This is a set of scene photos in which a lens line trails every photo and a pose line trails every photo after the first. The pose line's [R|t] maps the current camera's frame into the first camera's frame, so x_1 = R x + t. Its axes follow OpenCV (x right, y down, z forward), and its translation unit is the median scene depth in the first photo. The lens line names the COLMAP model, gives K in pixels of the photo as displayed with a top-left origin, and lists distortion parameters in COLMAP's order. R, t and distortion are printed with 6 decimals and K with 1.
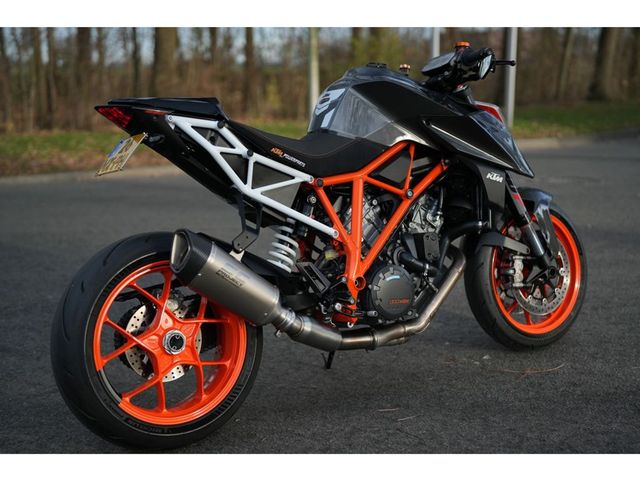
lens RADIAL K [[927.6, 0, 320.0], [0, 927.6, 240.0], [0, 0, 1]] dist [-0.082614, 1.107330]
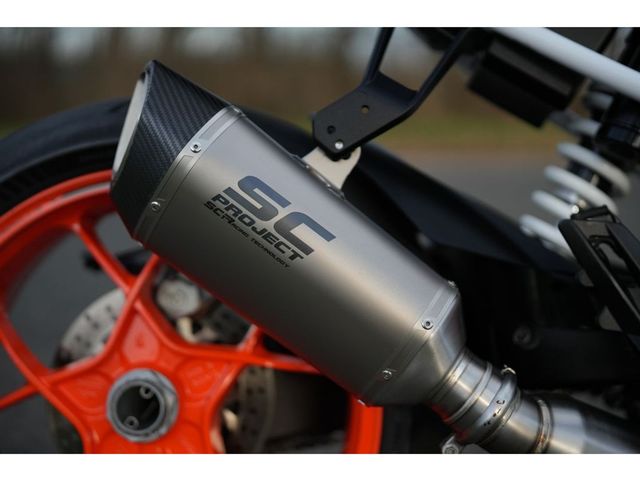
lens RADIAL K [[927.6, 0, 320.0], [0, 927.6, 240.0], [0, 0, 1]] dist [-0.082614, 1.107330]
pose [[0.810460, 0.096343, -0.577817, 0.087176], [-0.111702, 0.993701, 0.009010, 0.038394], [0.575045, 0.057241, 0.816117, 0.744730]]
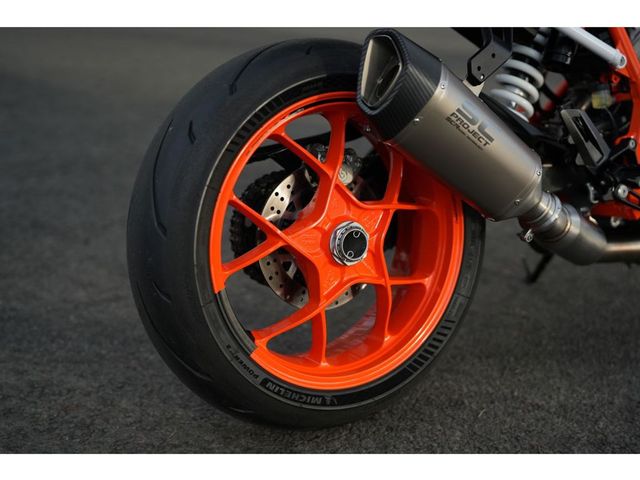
lens RADIAL K [[927.6, 0, 320.0], [0, 927.6, 240.0], [0, 0, 1]] dist [-0.082614, 1.107330]
pose [[0.998590, 0.051064, -0.014523, -0.164169], [-0.048498, 0.988721, 0.141696, 0.031216], [0.021595, -0.140792, 0.989804, 0.452797]]
